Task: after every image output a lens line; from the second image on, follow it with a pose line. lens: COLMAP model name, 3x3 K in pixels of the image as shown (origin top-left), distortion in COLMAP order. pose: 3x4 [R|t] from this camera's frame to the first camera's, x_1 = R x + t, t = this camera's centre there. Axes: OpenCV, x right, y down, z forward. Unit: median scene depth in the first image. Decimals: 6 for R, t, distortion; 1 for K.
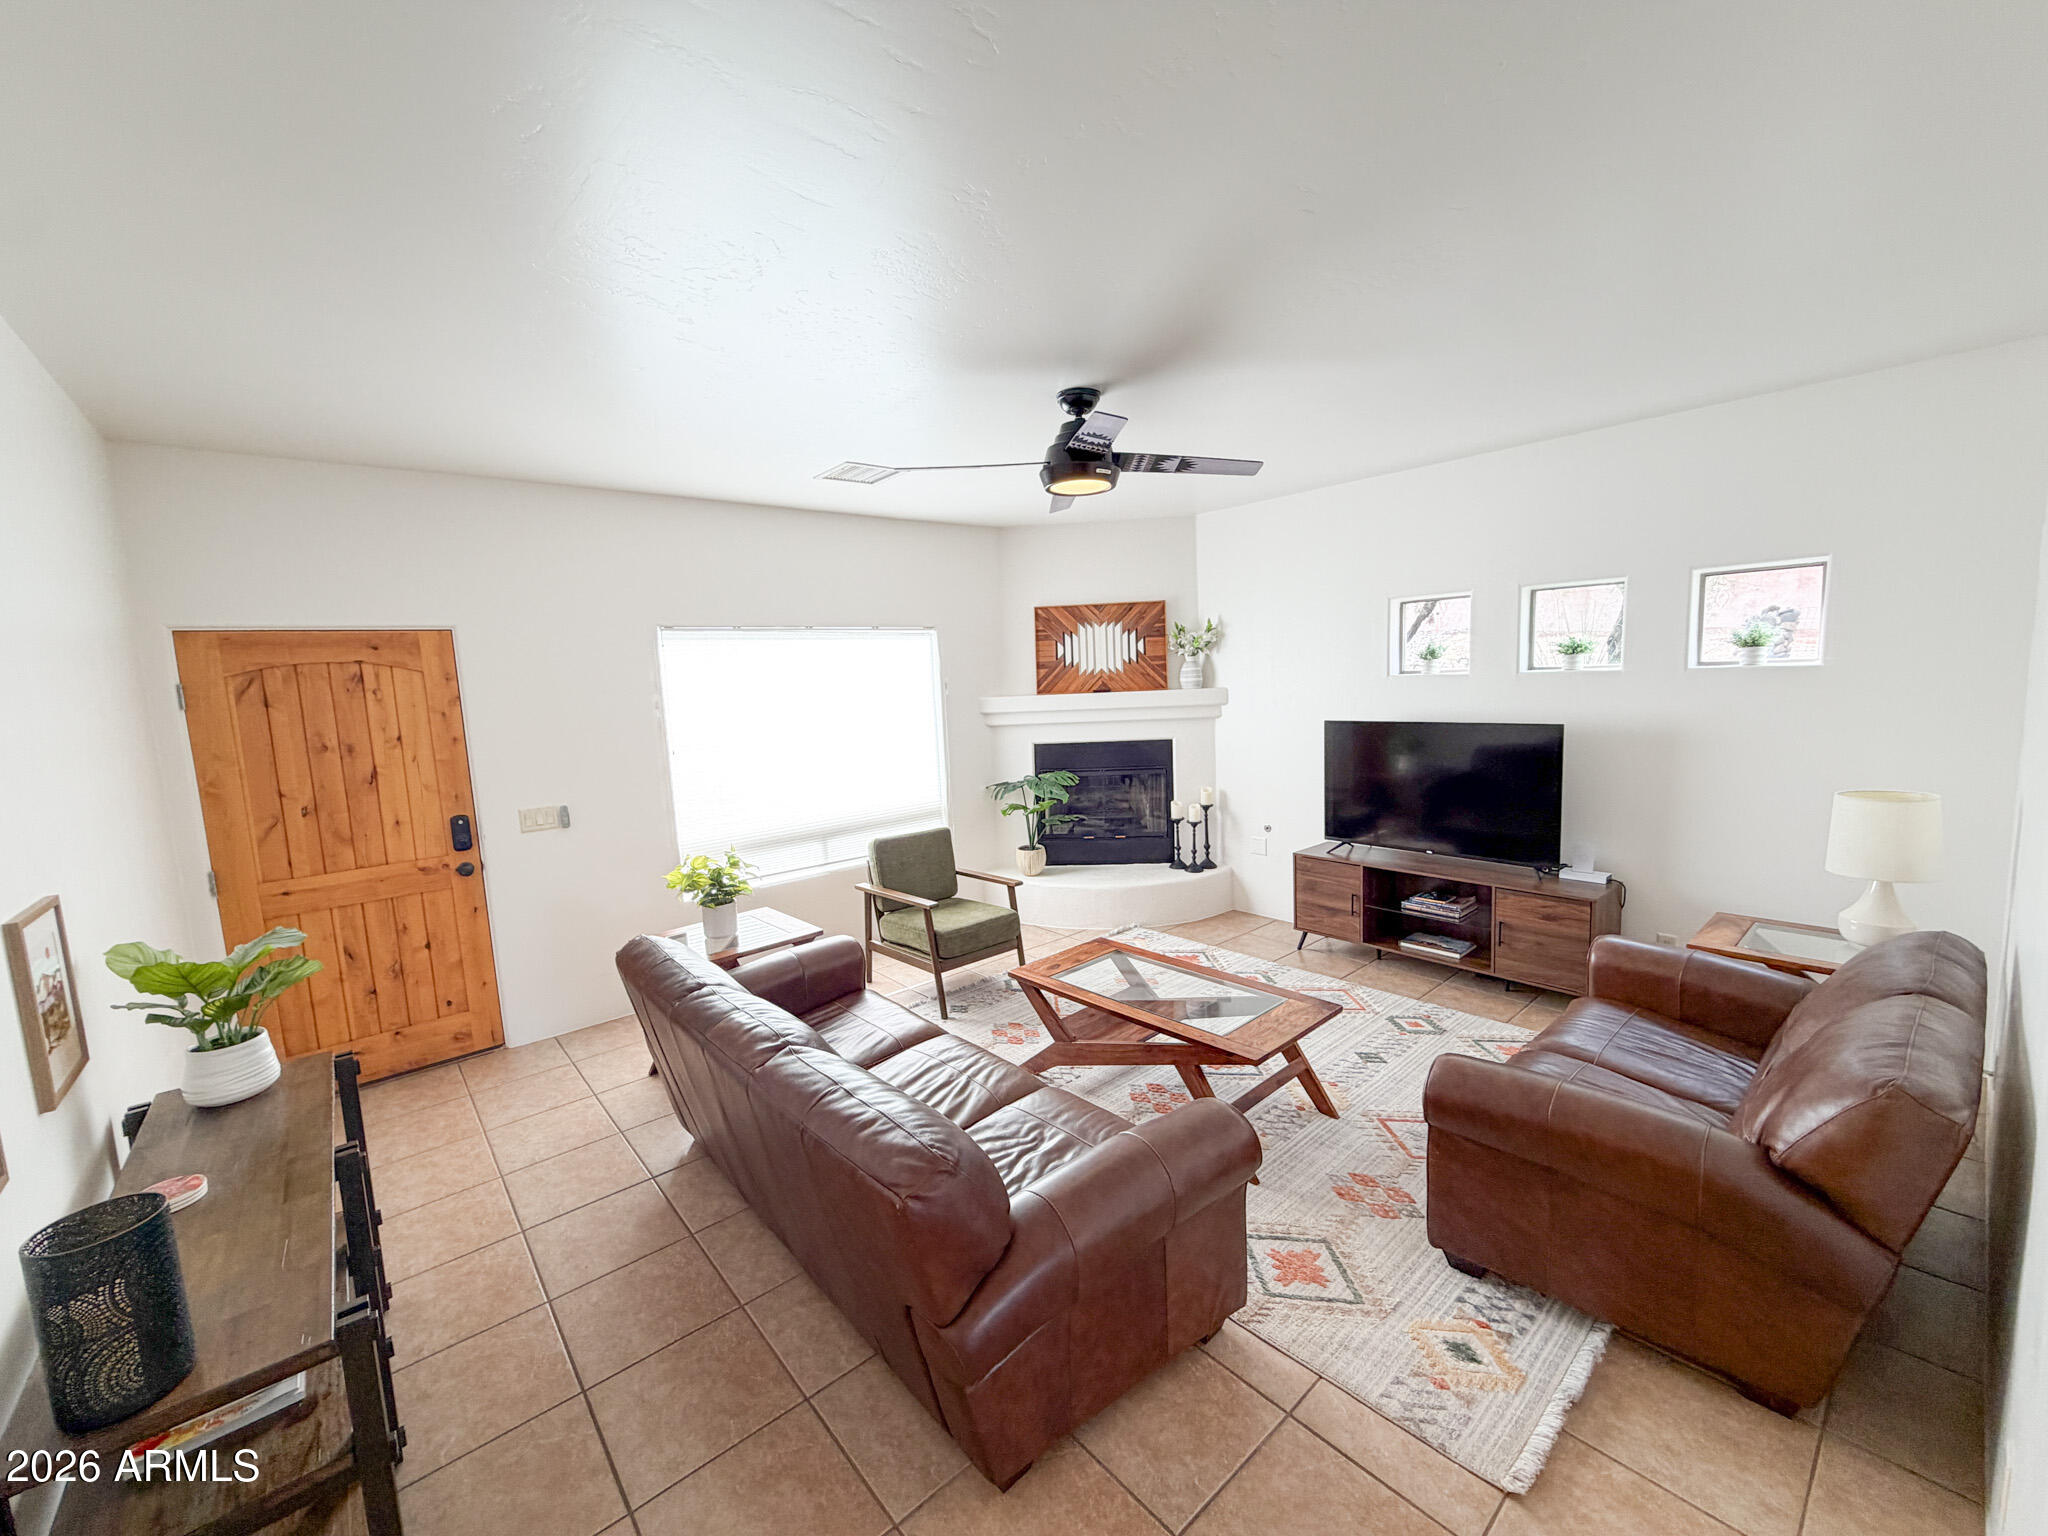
lens RADIAL K [[816.3, 0, 1022.0], [0, 816.3, 770.8], [0, 0, 1]] dist [0.001466, -0.000586]
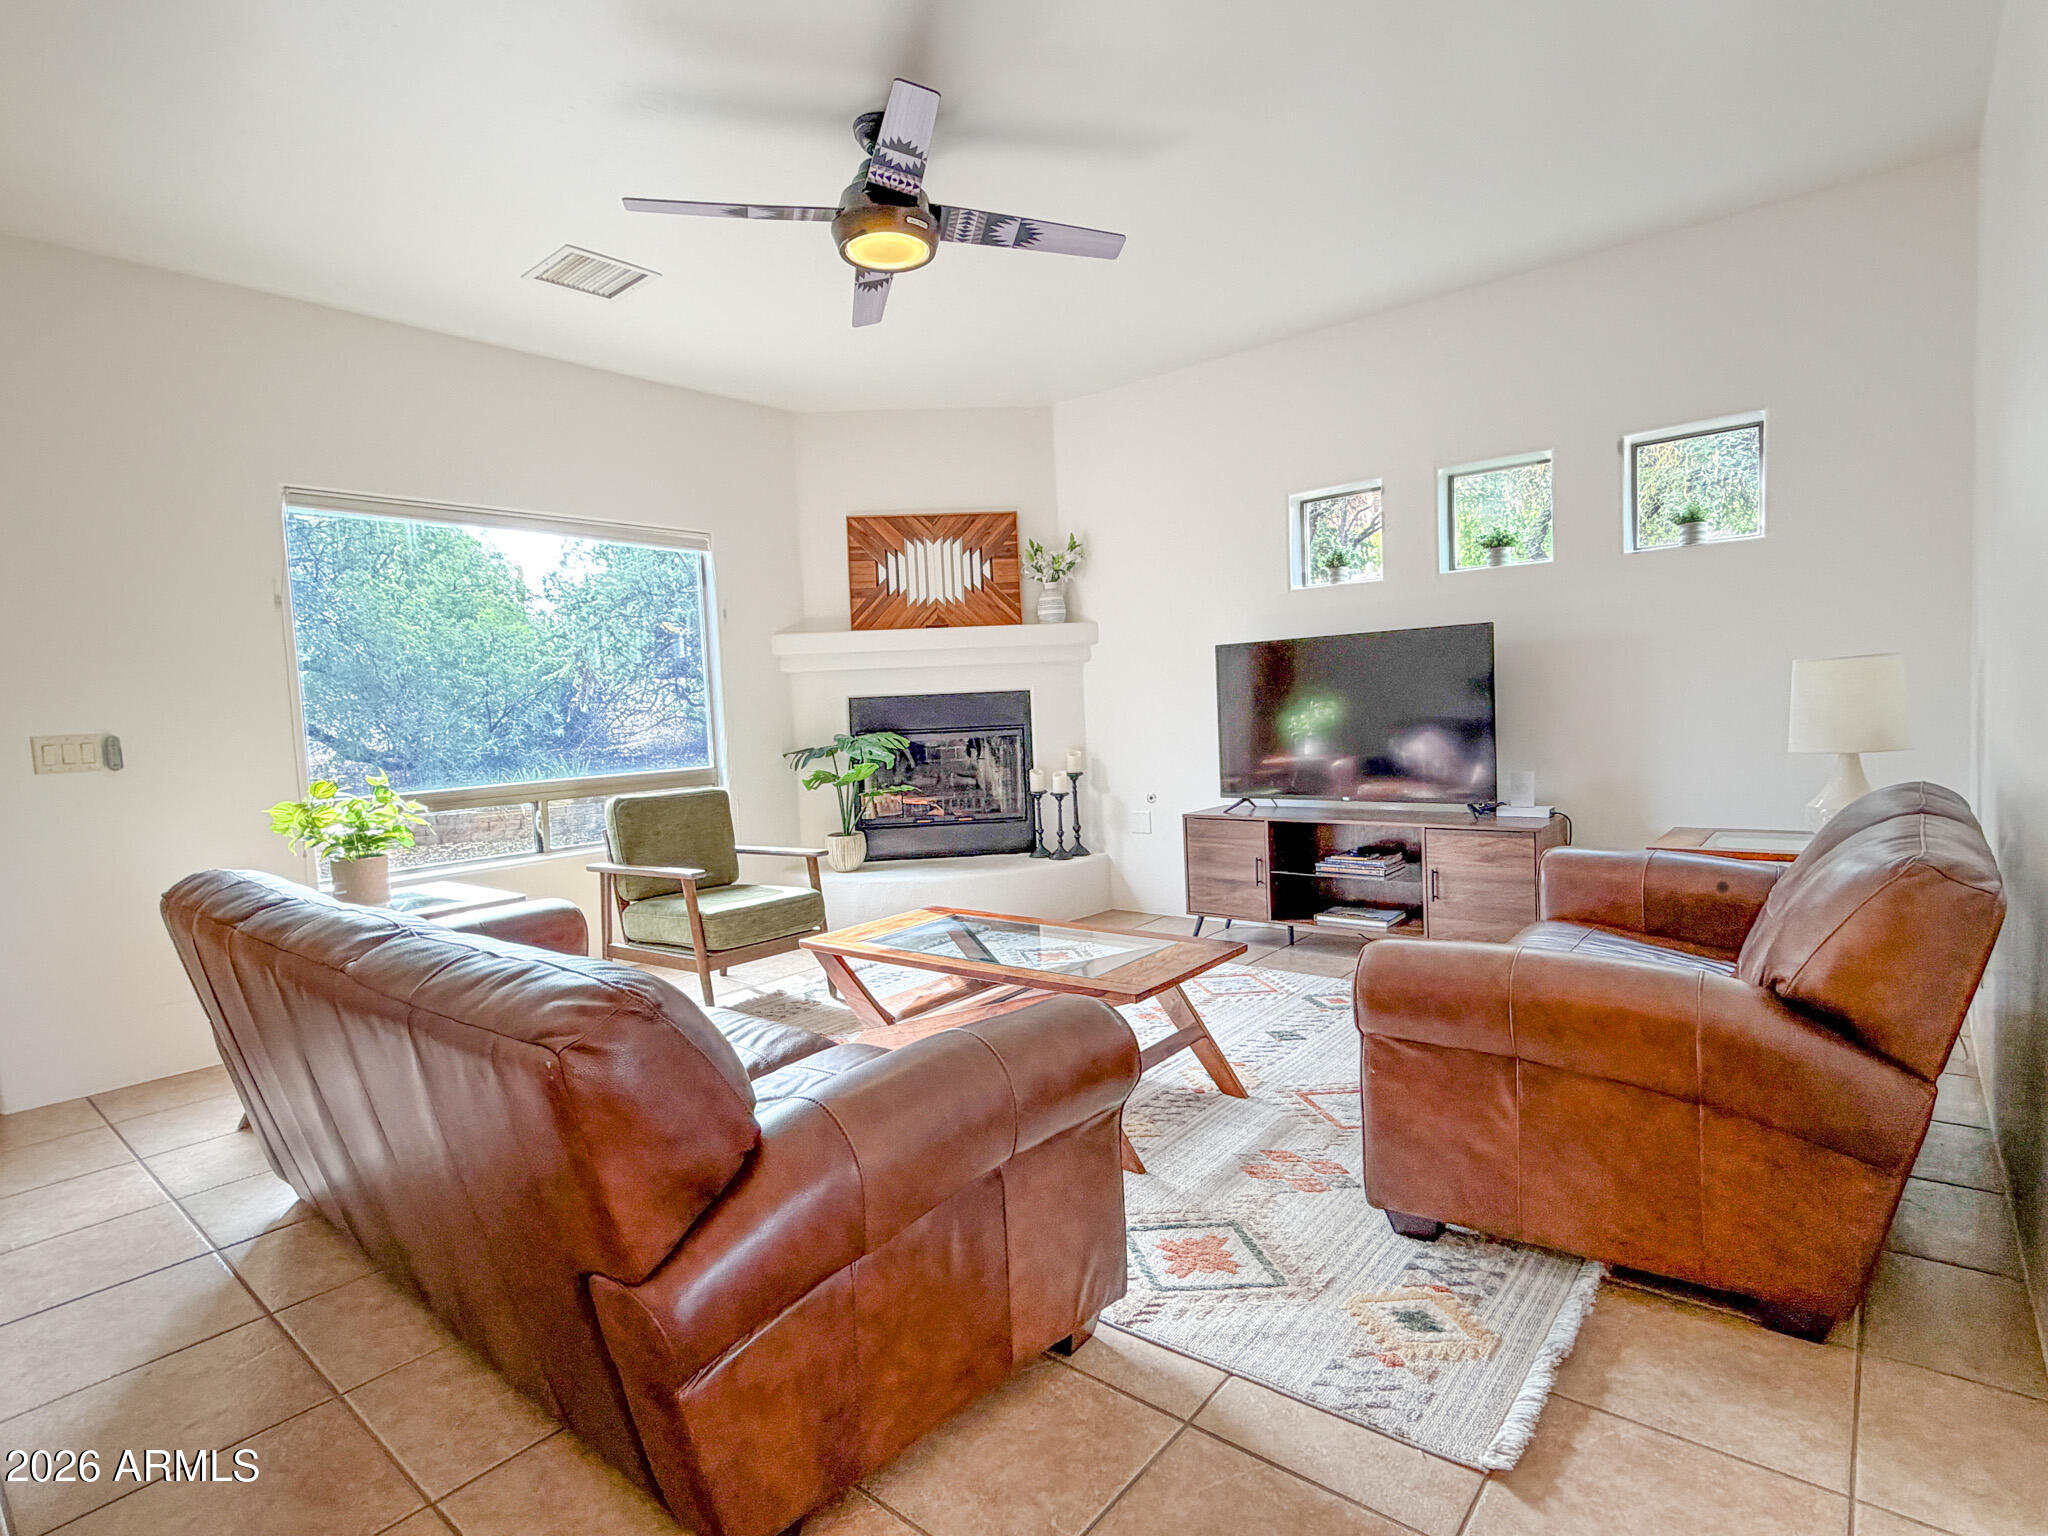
lens RADIAL K [[1027.7, 0, 1026.7], [0, 1027.7, 770.9], [0, 0, 1]] dist [0.002050, -0.001058]
pose [[0.986055, -0.011256, 0.166041, 0.046575], [0.021602, 0.997926, -0.060637, 0.239309], [-0.165014, 0.063378, 0.984253, 0.115845]]
